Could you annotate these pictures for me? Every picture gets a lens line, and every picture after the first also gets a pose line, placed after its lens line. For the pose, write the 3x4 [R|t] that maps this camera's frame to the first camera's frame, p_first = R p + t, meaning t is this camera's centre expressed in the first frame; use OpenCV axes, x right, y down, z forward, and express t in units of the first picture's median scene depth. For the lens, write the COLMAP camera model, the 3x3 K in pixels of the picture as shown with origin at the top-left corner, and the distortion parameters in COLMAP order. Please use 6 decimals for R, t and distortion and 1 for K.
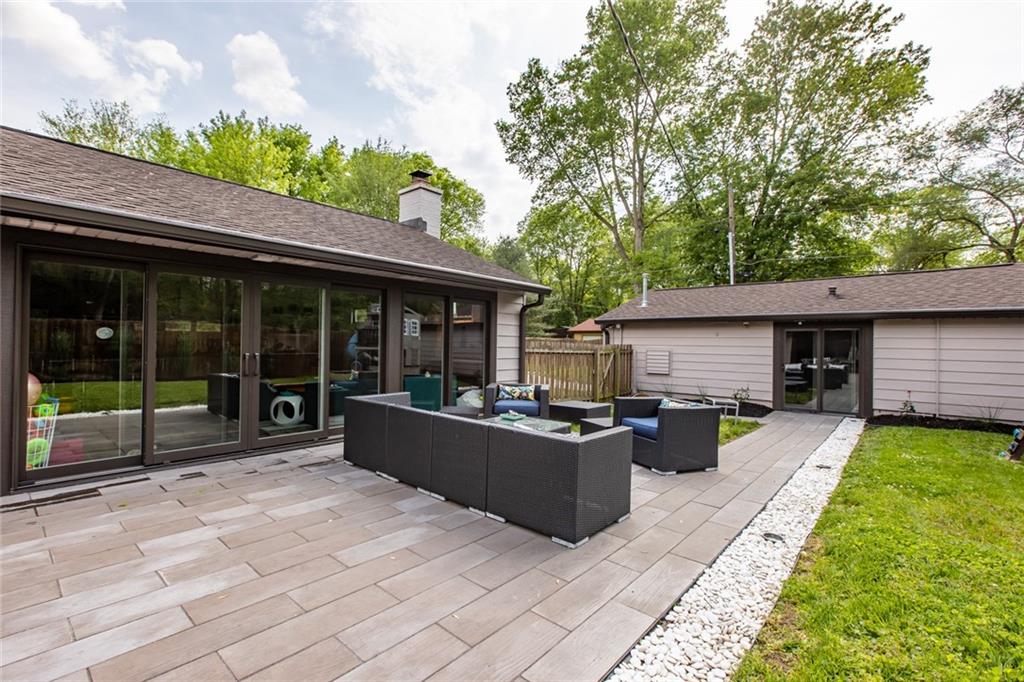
lens RADIAL K [[456.0, 0, 509.7], [0, 456.0, 340.3], [0, 0, 1]] dist [0.002346, 0.002989]
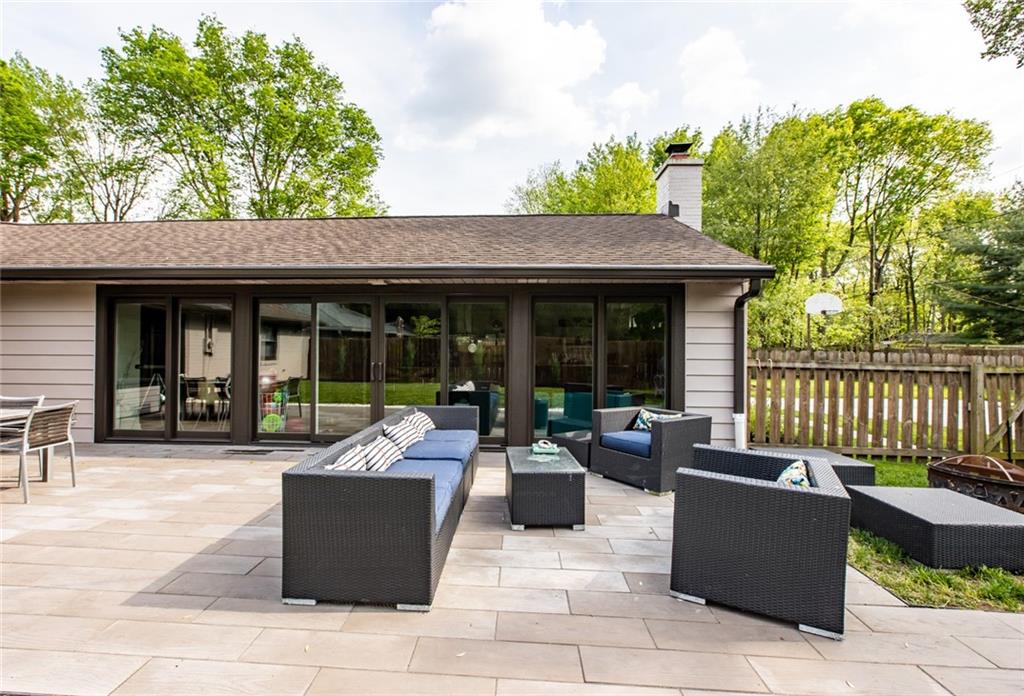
lens RADIAL K [[485.2, 0, 485.0], [0, 485.2, 345.6], [0, 0, 1]] dist [0.000259, 0.001012]
pose [[0.610411, -0.018972, -0.791858, 0.368675], [0.005990, 0.999795, -0.019336, 0.006061], [0.792062, 0.007060, 0.610399, 0.264362]]
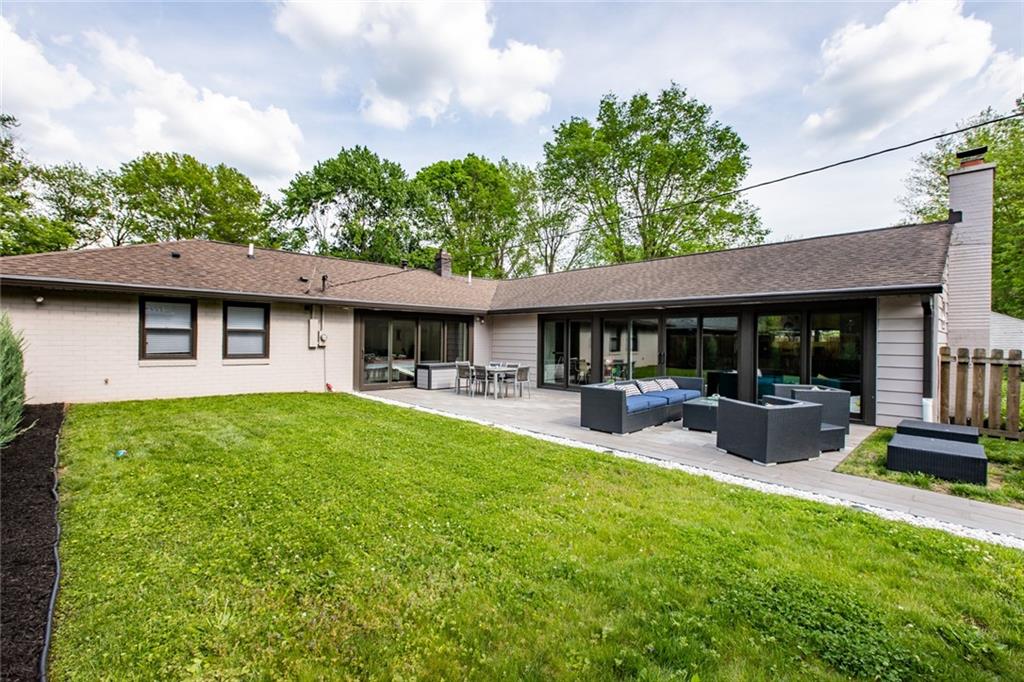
lens RADIAL K [[456.0, 0, 509.7], [0, 456.0, 341.5], [0, 0, 1]] dist [0.002346, 0.002989]
pose [[-0.090401, -0.014572, -0.995799, 0.972370], [-0.006612, 0.999880, -0.014032, 0.005107], [0.995884, 0.005316, -0.090486, 0.293679]]
